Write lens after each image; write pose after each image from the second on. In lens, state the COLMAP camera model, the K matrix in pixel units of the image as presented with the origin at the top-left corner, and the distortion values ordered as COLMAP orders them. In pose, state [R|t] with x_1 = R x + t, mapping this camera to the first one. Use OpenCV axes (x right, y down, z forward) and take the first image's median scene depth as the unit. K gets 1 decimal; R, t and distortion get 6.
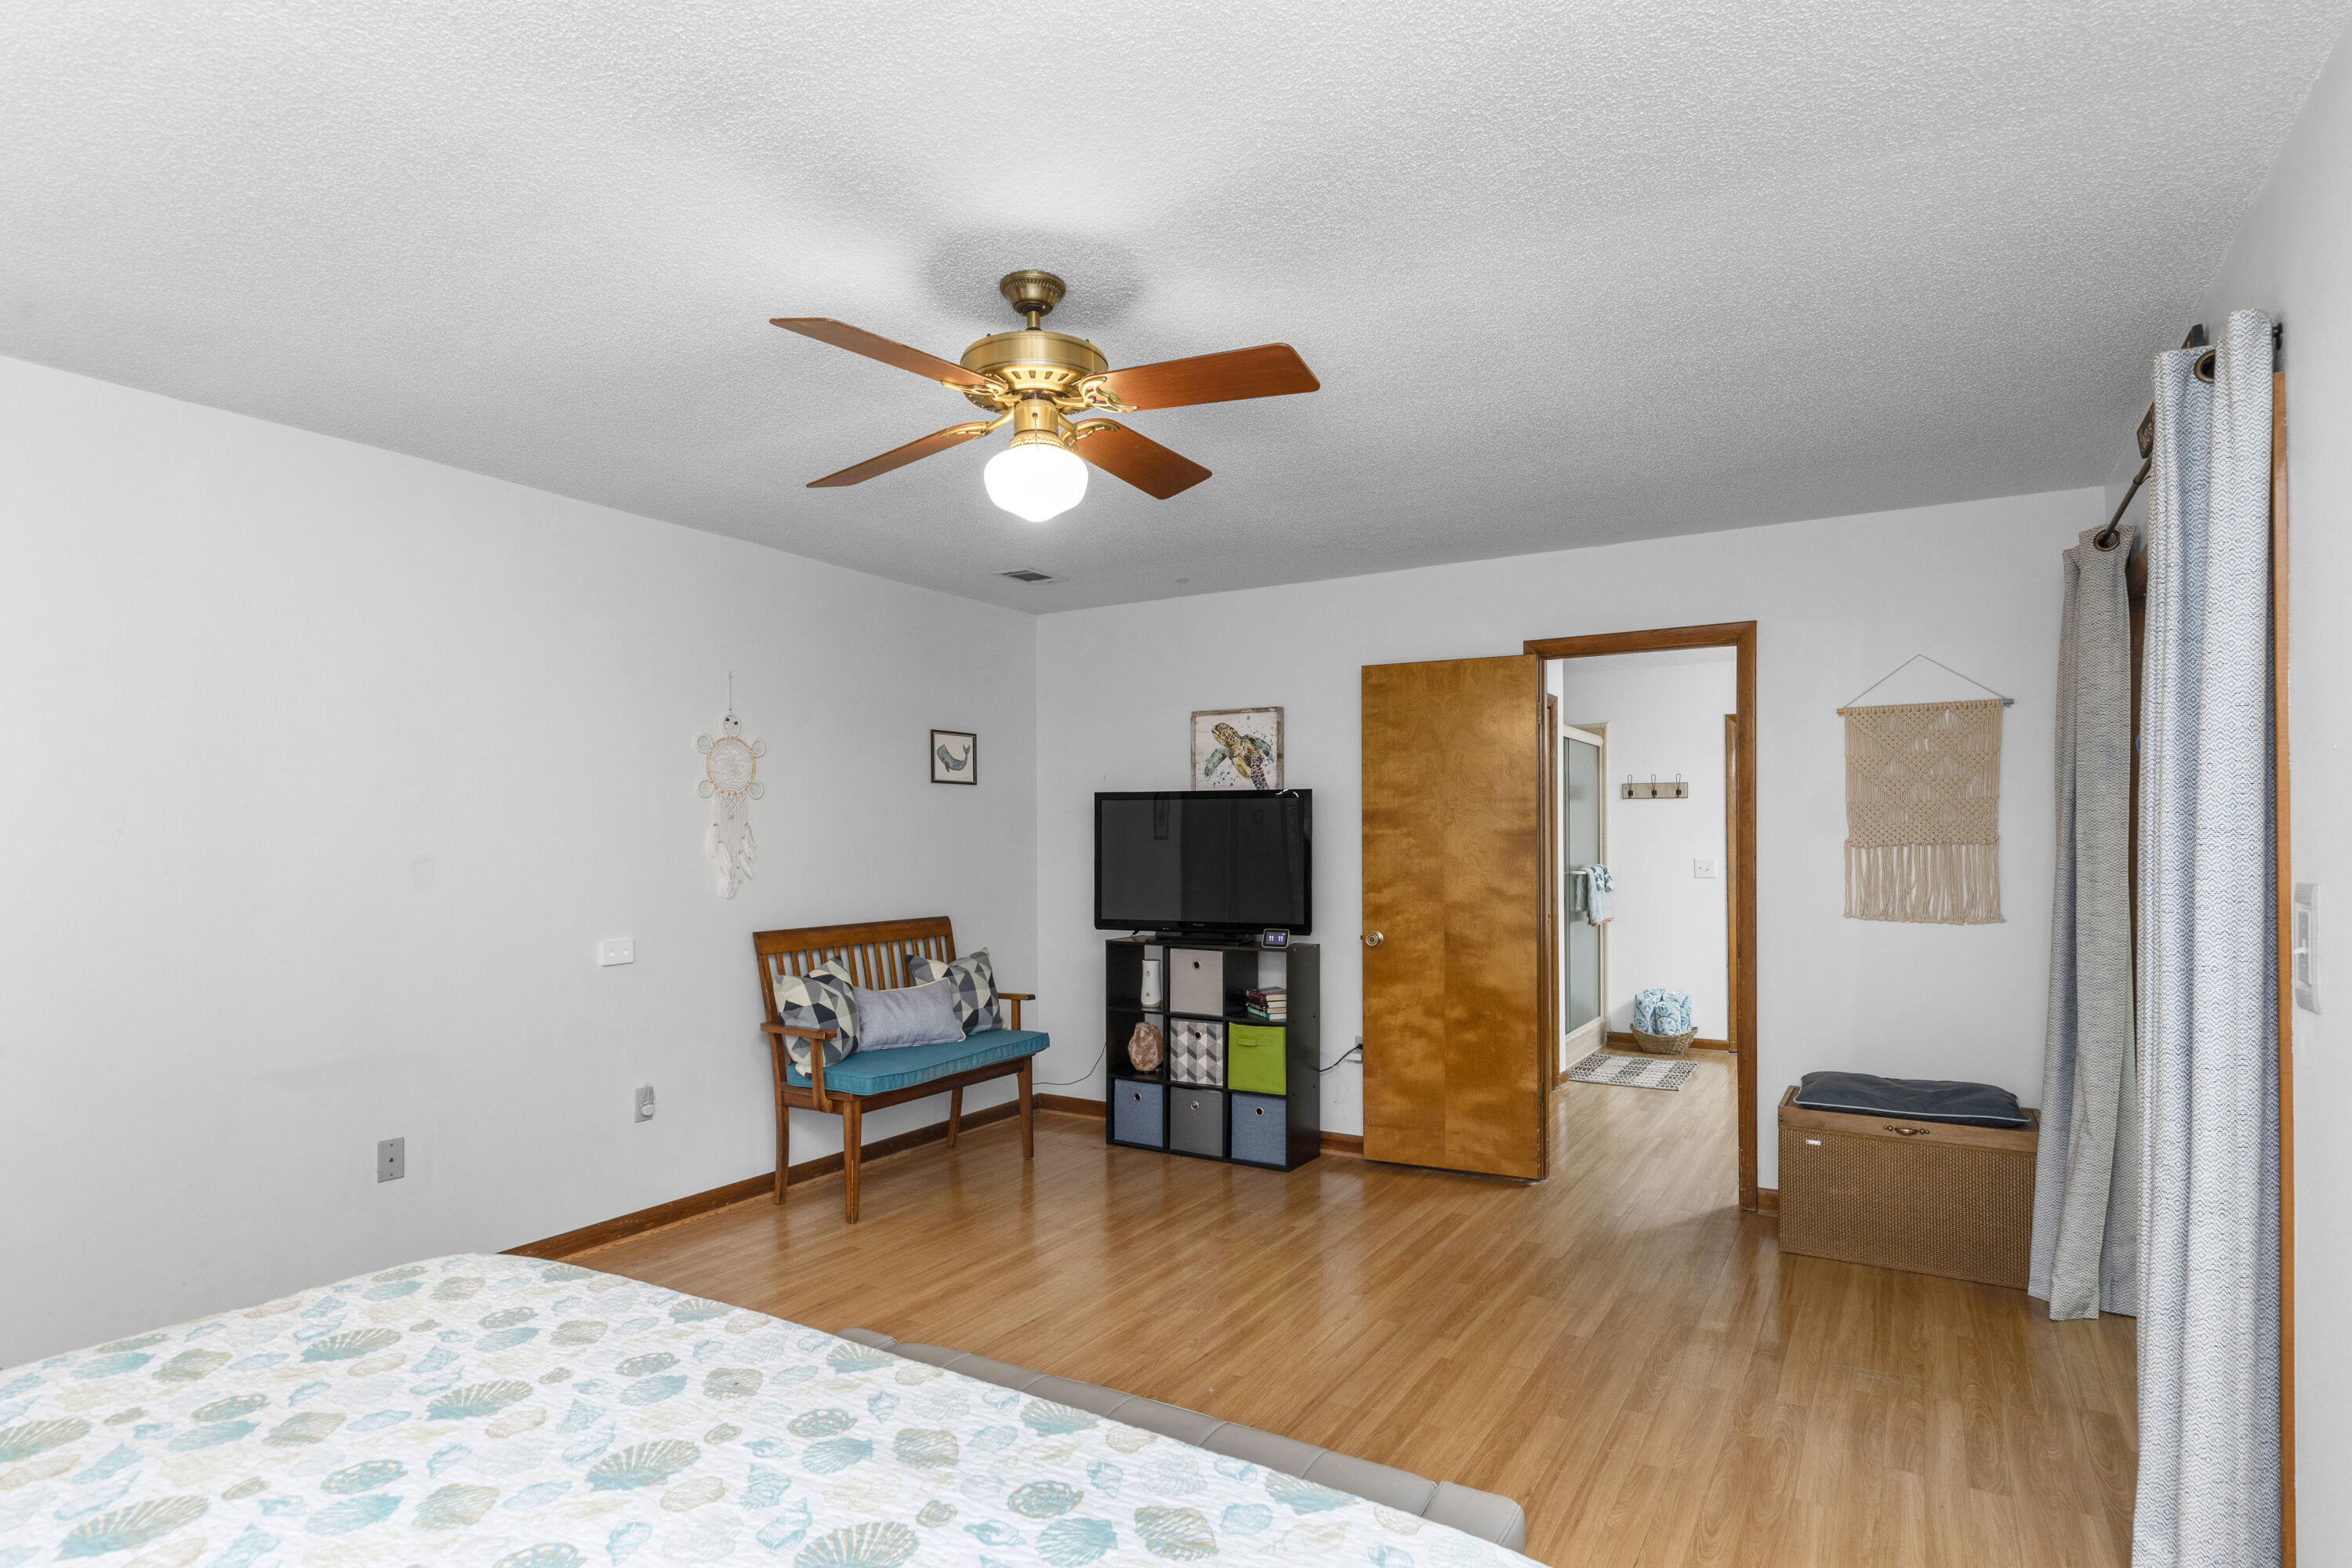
lens RADIAL K [[1207.5, 0, 1180.4], [0, 1207.5, 833.6], [0, 0, 1]] dist [-0.002455, -0.000202]
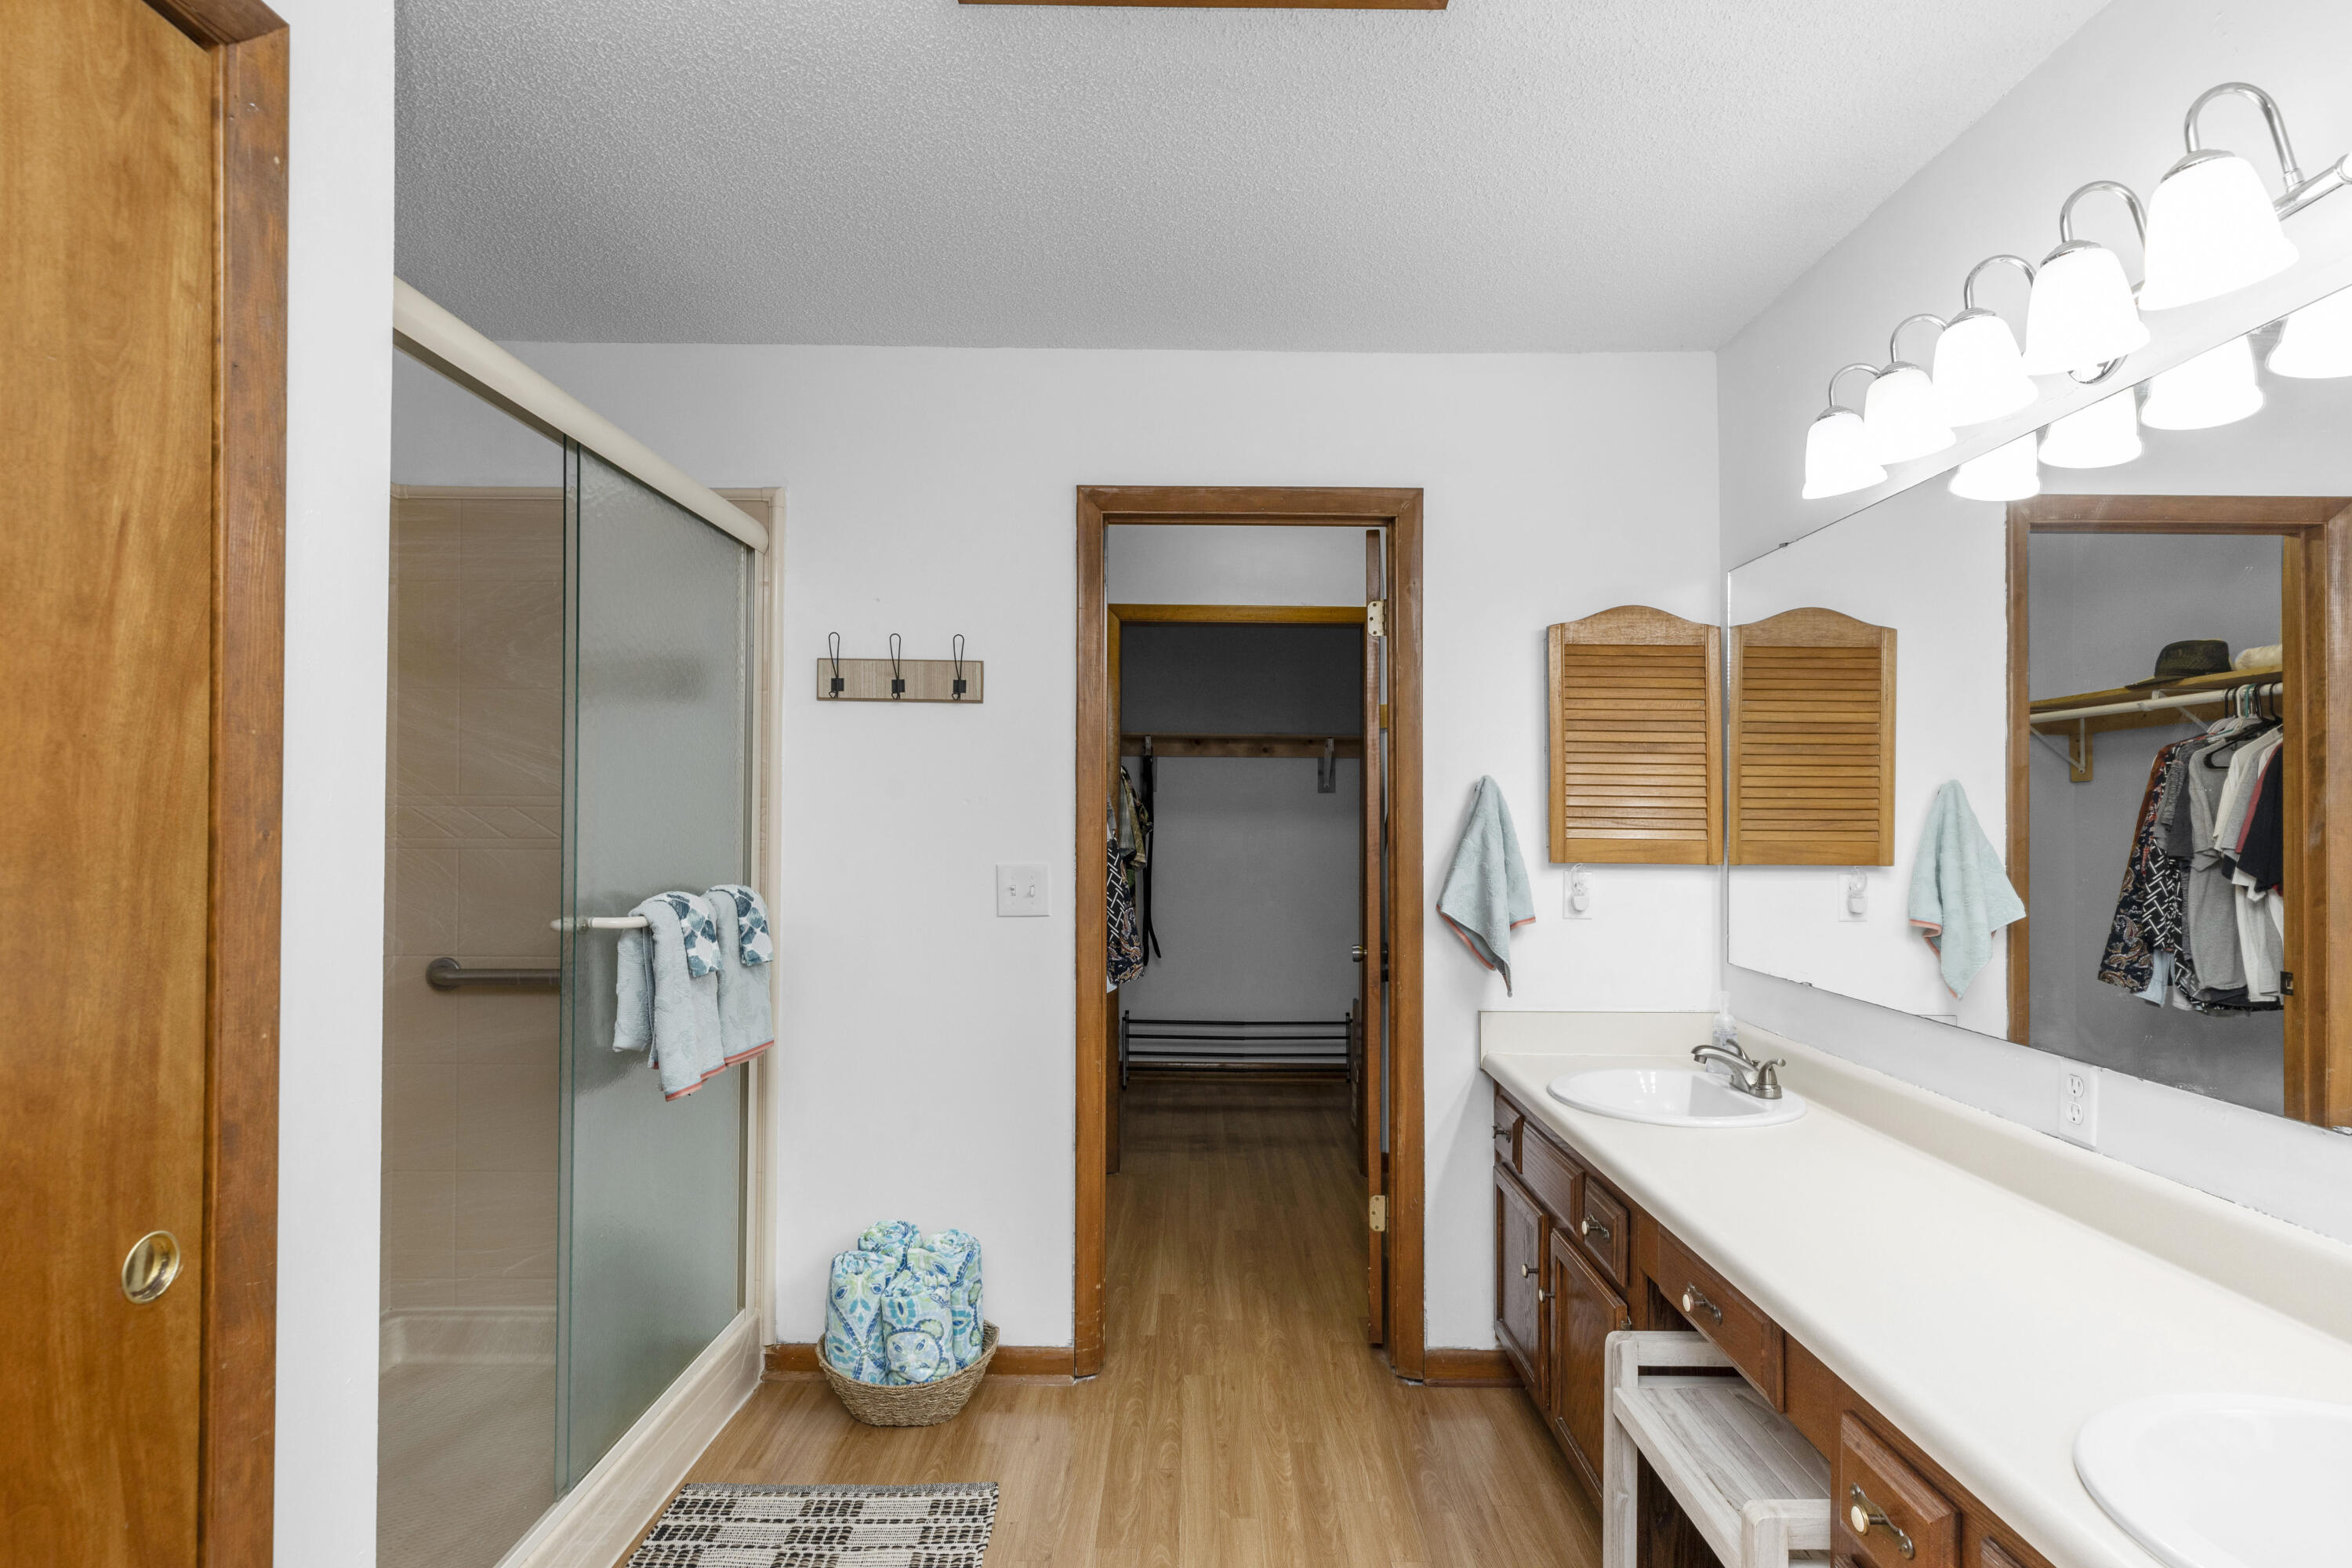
lens RADIAL K [[1232.1, 0, 1212.5], [0, 1232.1, 800.6], [0, 0, 1]] dist [-0.003145, 0.001721]
pose [[0.853082, 0.017179, 0.521494, 0.447138], [-0.013604, 0.999850, -0.010683, 0.006444], [-0.521600, 0.002019, 0.853188, 1.007380]]
